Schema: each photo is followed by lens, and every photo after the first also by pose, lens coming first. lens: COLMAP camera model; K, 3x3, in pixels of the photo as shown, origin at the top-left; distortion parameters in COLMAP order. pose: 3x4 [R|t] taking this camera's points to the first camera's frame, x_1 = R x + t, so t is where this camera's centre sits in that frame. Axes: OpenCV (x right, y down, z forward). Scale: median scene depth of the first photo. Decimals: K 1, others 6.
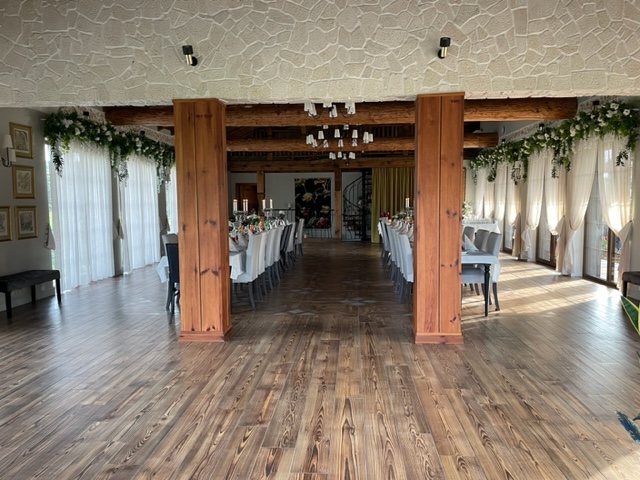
lens RADIAL K [[476.9, 0, 324.3], [0, 476.9, 238.9], [0, 0, 1]] dist [0.009929, 0.000749]
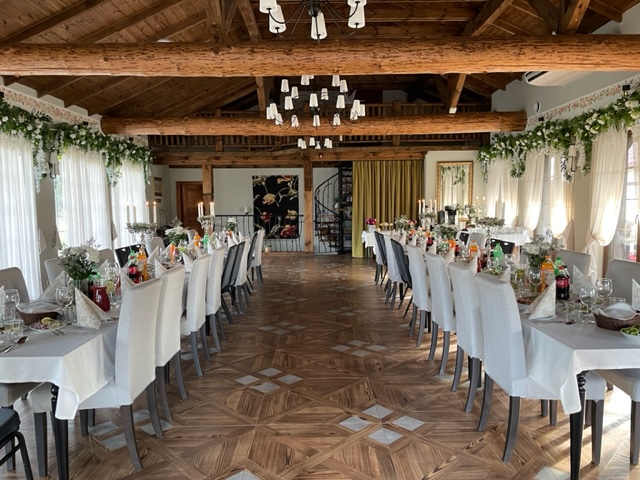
lens RADIAL K [[476.9, 0, 324.1], [0, 476.9, 241.2], [0, 0, 1]] dist [0.009929, 0.000749]
pose [[0.996908, -0.009369, 0.078021, -0.008779], [0.009472, 0.999955, -0.000958, -0.021027], [-0.078008, 0.001694, 0.996951, 0.263686]]
